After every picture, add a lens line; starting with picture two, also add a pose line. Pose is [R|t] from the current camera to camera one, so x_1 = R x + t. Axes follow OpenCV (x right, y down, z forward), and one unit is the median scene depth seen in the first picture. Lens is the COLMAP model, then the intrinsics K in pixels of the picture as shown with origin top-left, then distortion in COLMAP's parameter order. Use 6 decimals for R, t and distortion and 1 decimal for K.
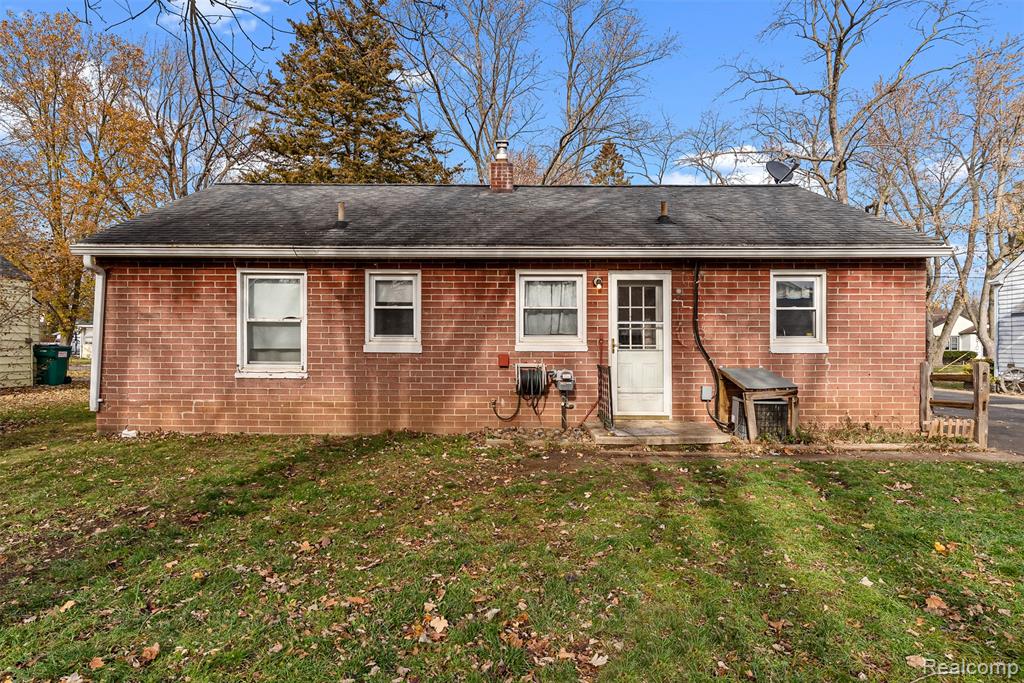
lens RADIAL K [[575.5, 0, 488.4], [0, 575.5, 339.3], [0, 0, 1]] dist [-0.003259, 0.000008]
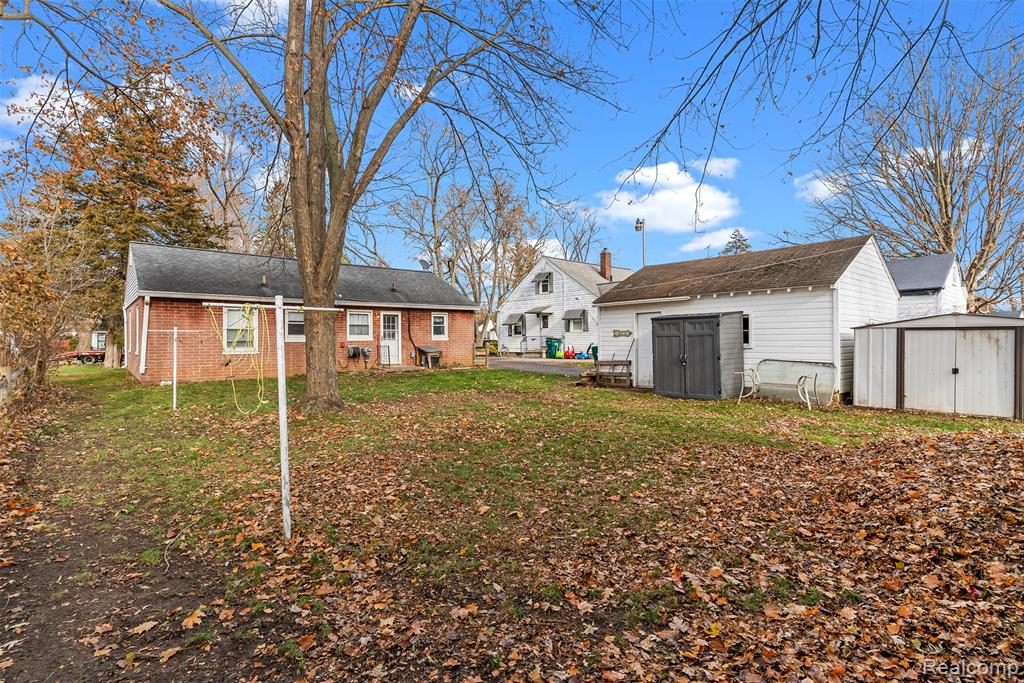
lens RADIAL K [[493.9, 0, 508.8], [0, 493.9, 342.5], [0, 0, 1]] dist [0.006332, 0.001231]
pose [[0.752940, -0.012782, 0.657964, -0.856115], [-0.001550, 0.999774, 0.021196, -0.019773], [-0.658087, -0.016979, 0.752751, -1.133418]]
